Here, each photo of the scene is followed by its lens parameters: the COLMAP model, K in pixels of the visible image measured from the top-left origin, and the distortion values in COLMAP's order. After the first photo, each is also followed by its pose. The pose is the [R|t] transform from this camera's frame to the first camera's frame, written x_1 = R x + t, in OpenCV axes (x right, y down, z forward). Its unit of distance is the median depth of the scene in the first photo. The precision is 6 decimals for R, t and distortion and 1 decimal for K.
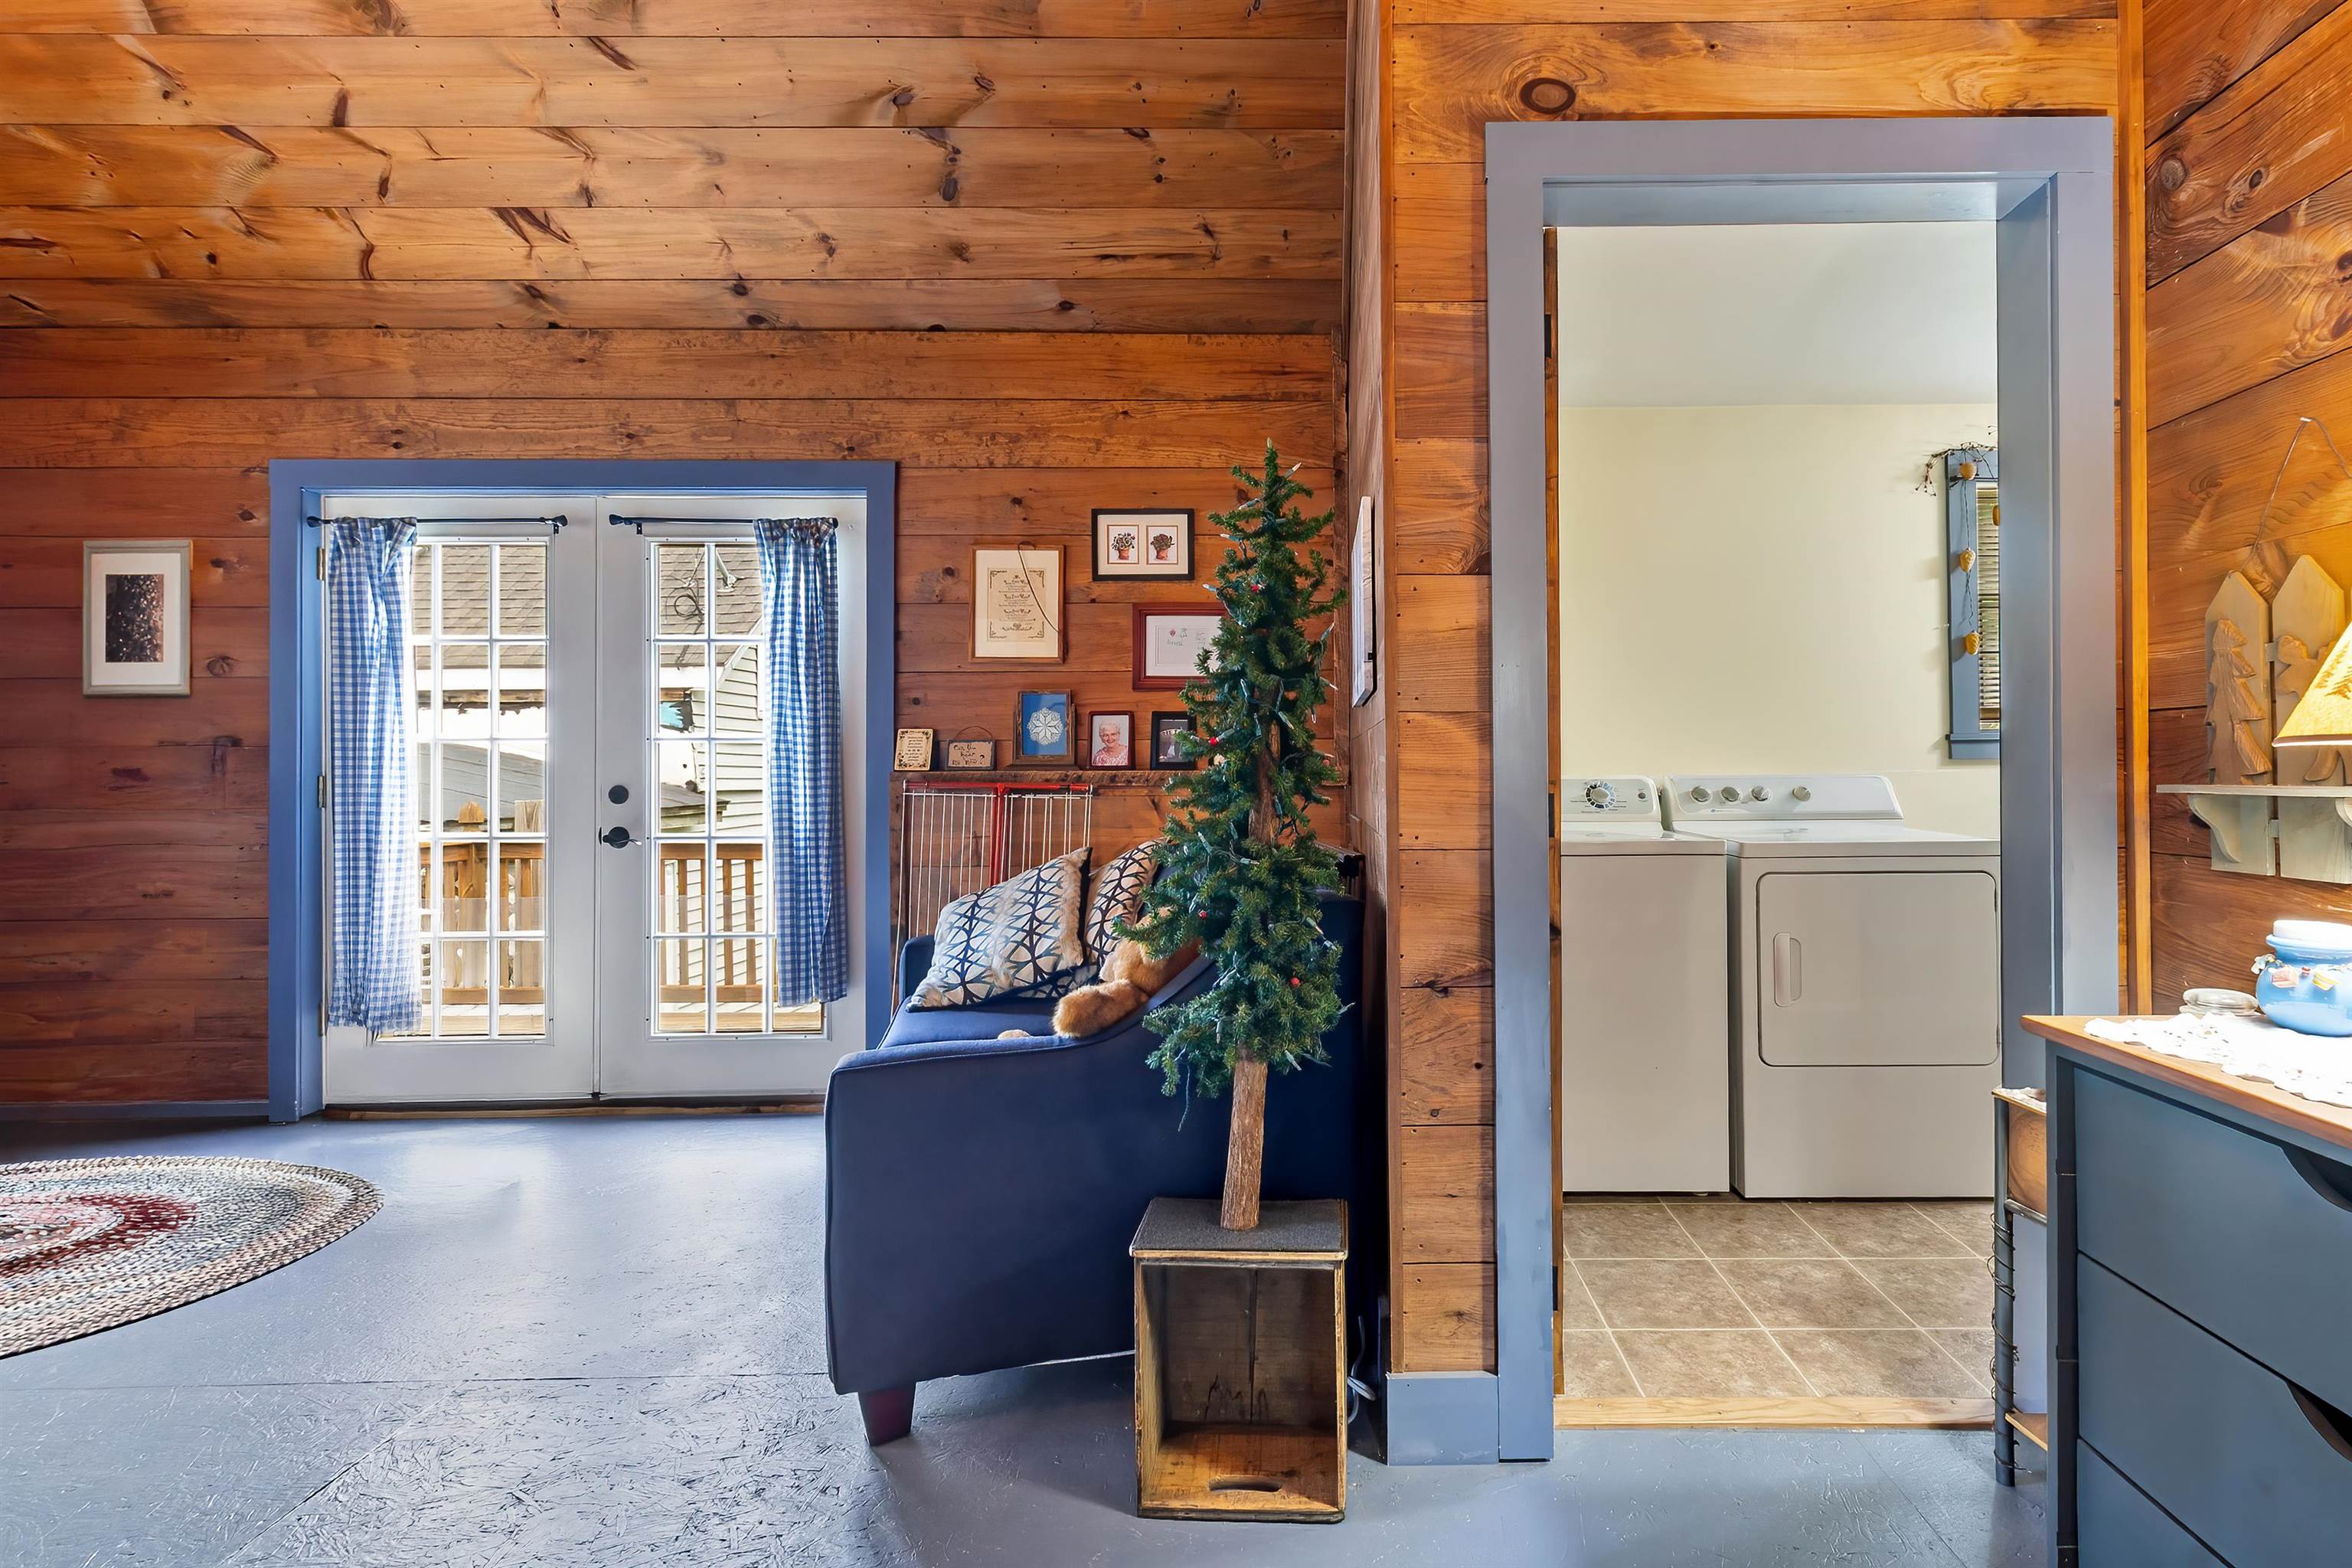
lens RADIAL K [[1034.6, 0, 1259.7], [0, 1034.6, 767.3], [0, 0, 1]] dist [0.010386, -0.001092]
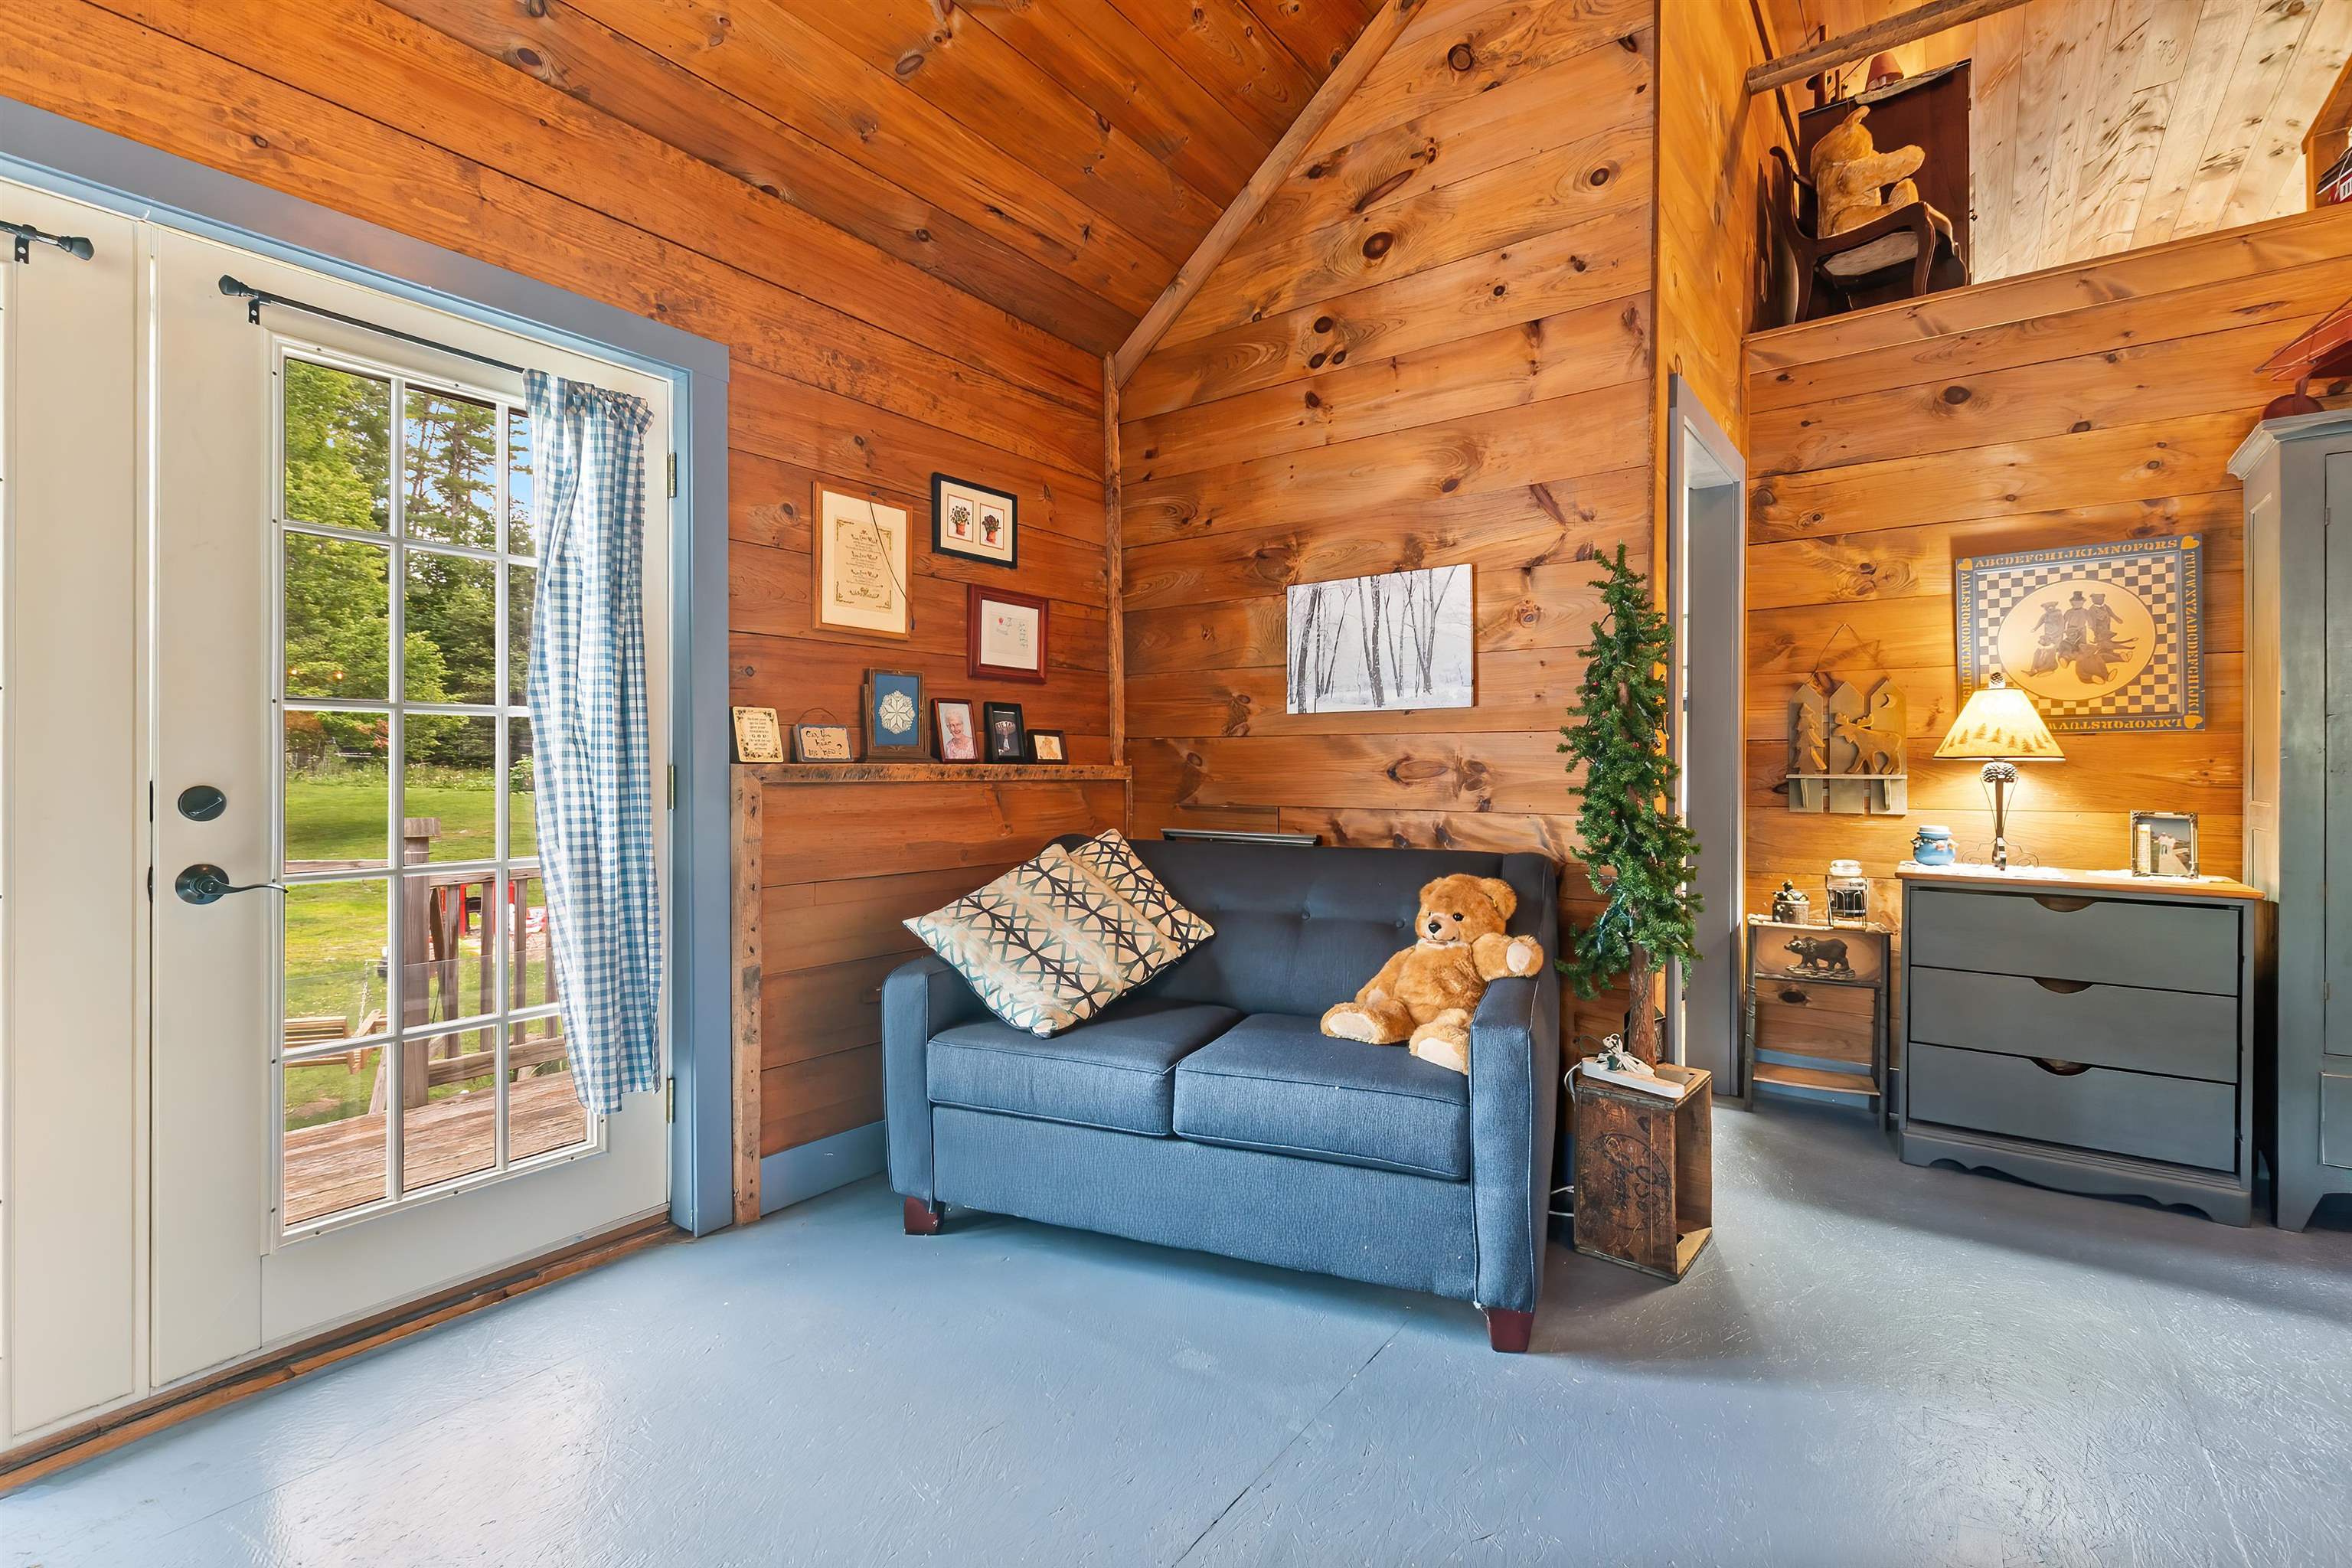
lens RADIAL K [[1034.6, 0, 1158.2], [0, 1034.6, 766.6], [0, 0, 1]] dist [0.010386, -0.001092]
pose [[0.618521, 0.006189, 0.785744, -0.748993], [-0.006493, 0.999975, -0.002766, 0.006301], [-0.785742, -0.003391, 0.618545, 0.296329]]
